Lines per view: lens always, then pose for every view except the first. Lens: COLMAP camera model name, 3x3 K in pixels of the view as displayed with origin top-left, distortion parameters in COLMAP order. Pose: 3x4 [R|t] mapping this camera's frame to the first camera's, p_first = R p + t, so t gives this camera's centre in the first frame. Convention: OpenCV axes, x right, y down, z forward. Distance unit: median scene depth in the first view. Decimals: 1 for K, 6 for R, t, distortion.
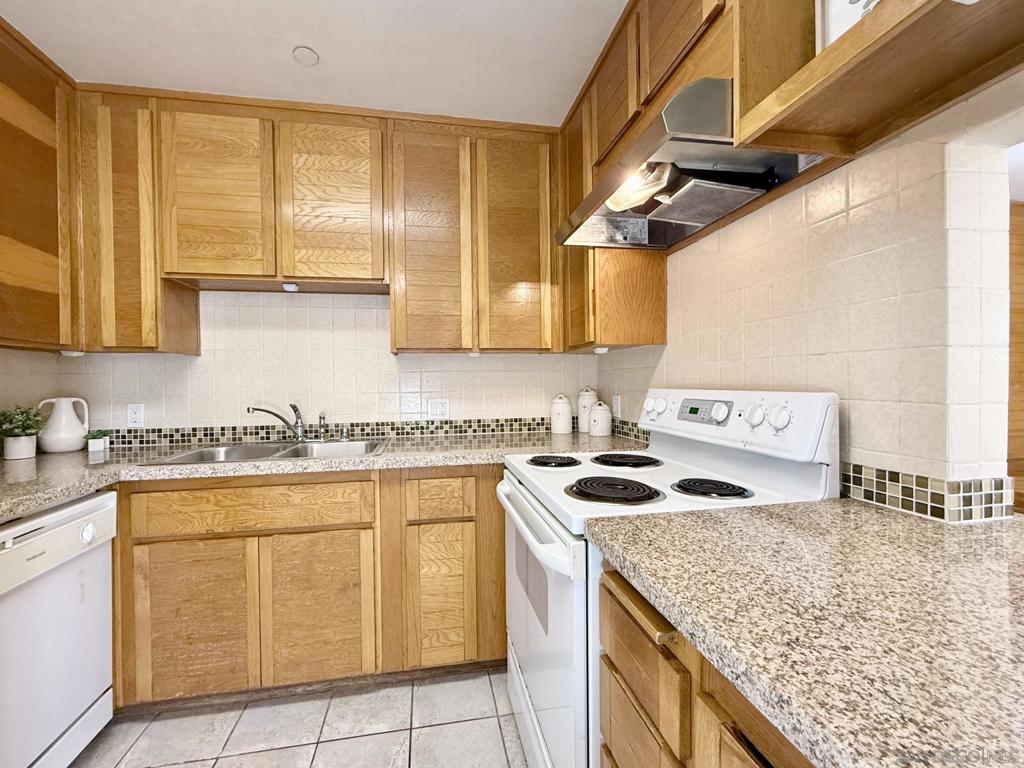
lens RADIAL K [[428.6, 0, 496.4], [0, 428.6, 383.5], [0, 0, 1]] dist [0.000595, 0.000303]
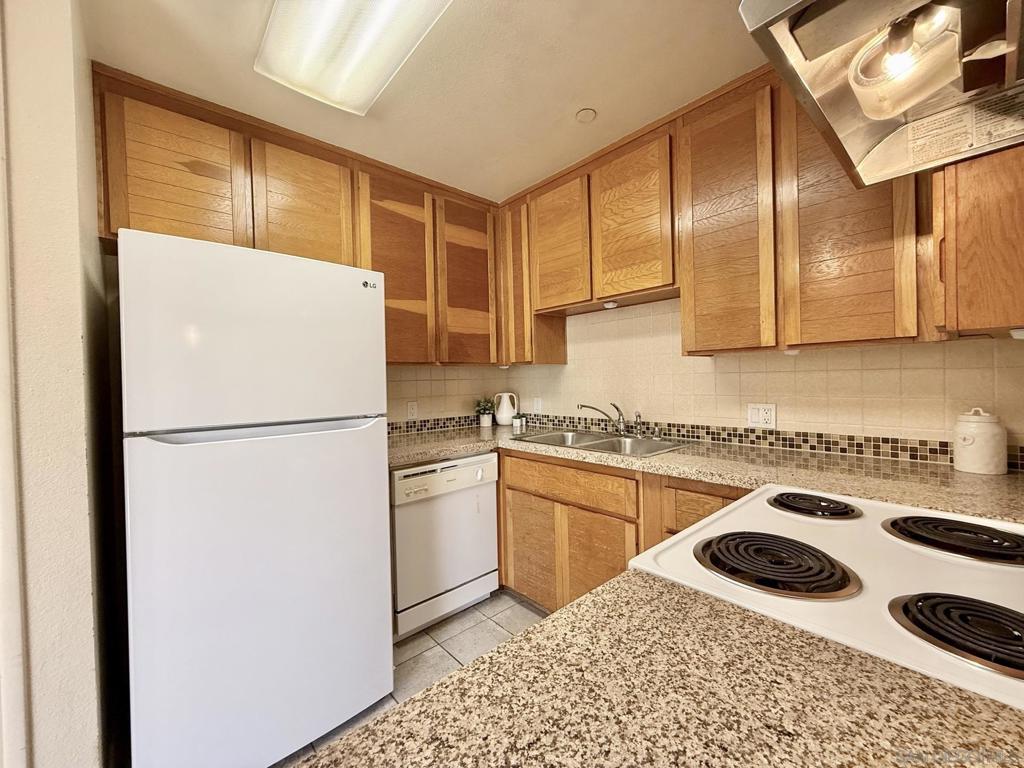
lens RADIAL K [[407.3, 0, 507.9], [0, 407.3, 383.5], [0, 0, 1]] dist [-0.000623, 0.000535]
pose [[0.523392, 0.009114, -0.852043, 0.387614], [0.012669, 0.999749, 0.018476, -0.035809], [0.851998, -0.020465, 0.523146, 0.186484]]
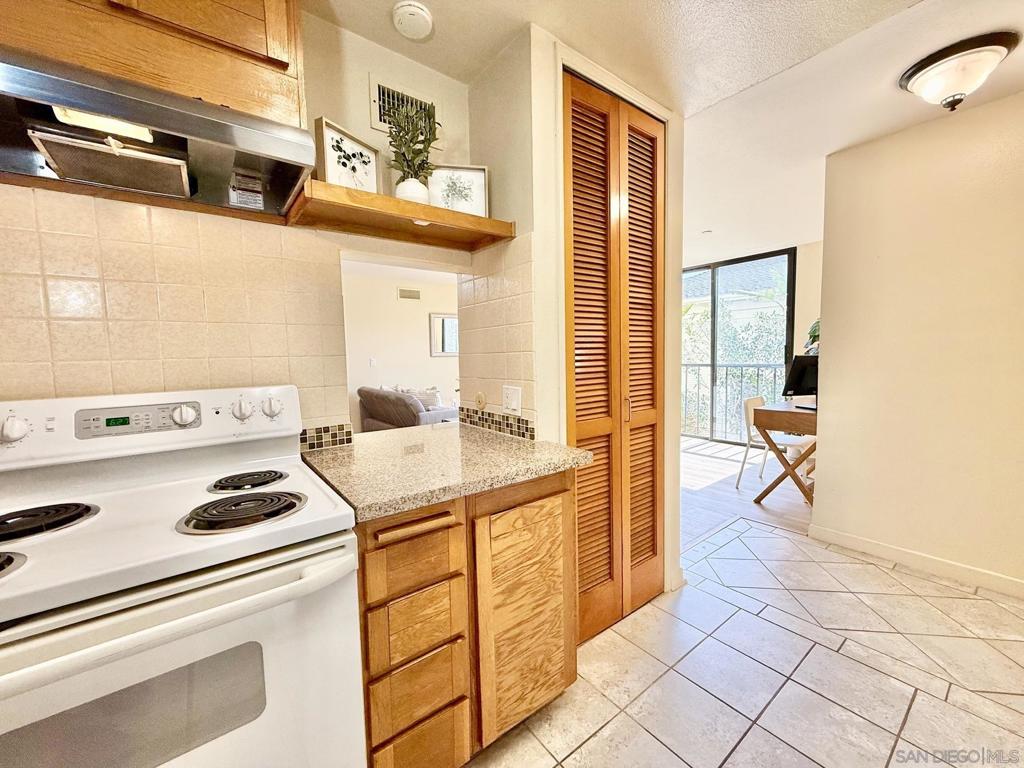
lens RADIAL K [[407.3, 0, 507.9], [0, 407.3, 383.5], [0, 0, 1]] dist [-0.000623, 0.000535]
pose [[-0.460473, -0.045190, 0.886523, -0.445773], [0.031868, 0.997218, 0.067385, -0.029302], [-0.887102, 0.059281, -0.457752, 0.564170]]
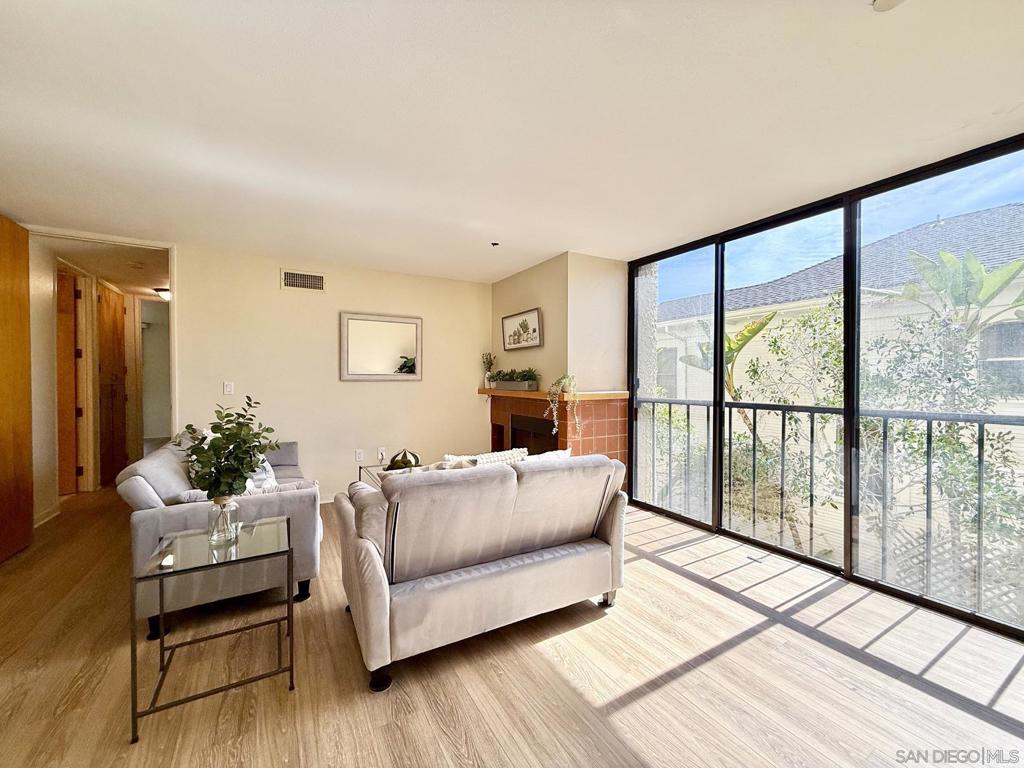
lens RADIAL K [[407.3, 0, 507.9], [0, 407.3, 383.5], [0, 0, 1]] dist [-0.000623, 0.000535]
pose [[-0.338677, -0.001234, 0.940902, 0.689741], [0.010837, 0.999928, 0.005212, -0.028918], [-0.940840, 0.011962, -0.338639, -0.678319]]
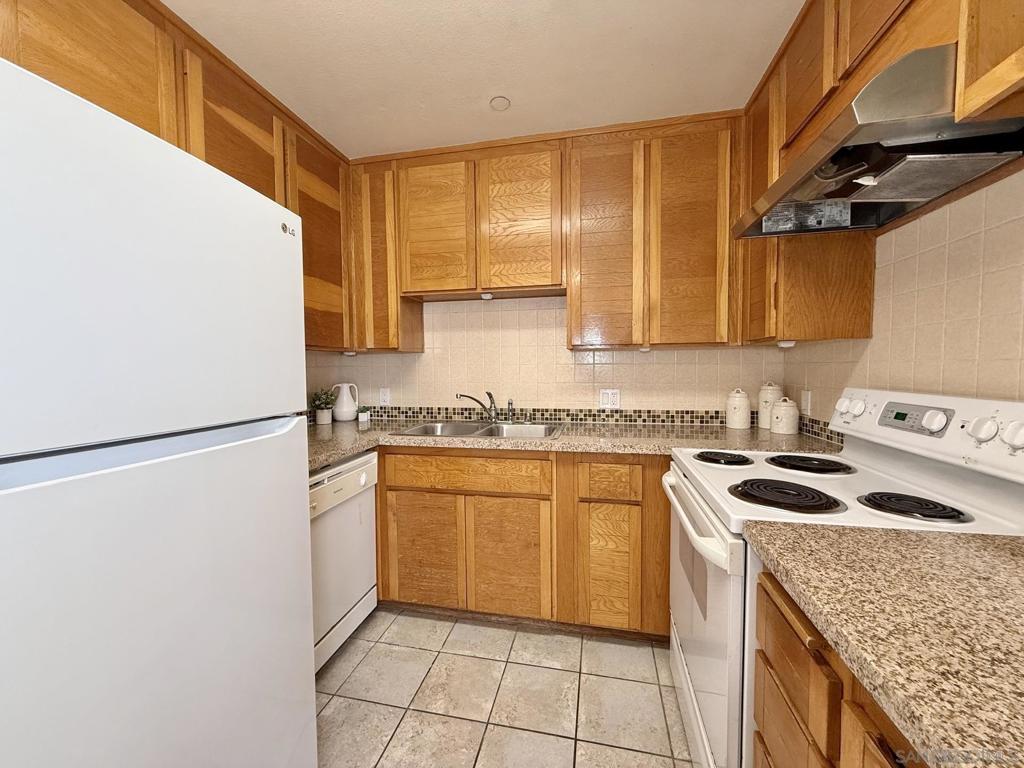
lens RADIAL K [[407.3, 0, 507.9], [0, 407.3, 383.5], [0, 0, 1]] dist [-0.000623, 0.000535]
pose [[0.925578, 0.020170, -0.378020, 0.020921], [-0.004025, 0.999048, 0.043450, -0.030656], [0.378536, -0.038694, 0.924777, -0.067252]]
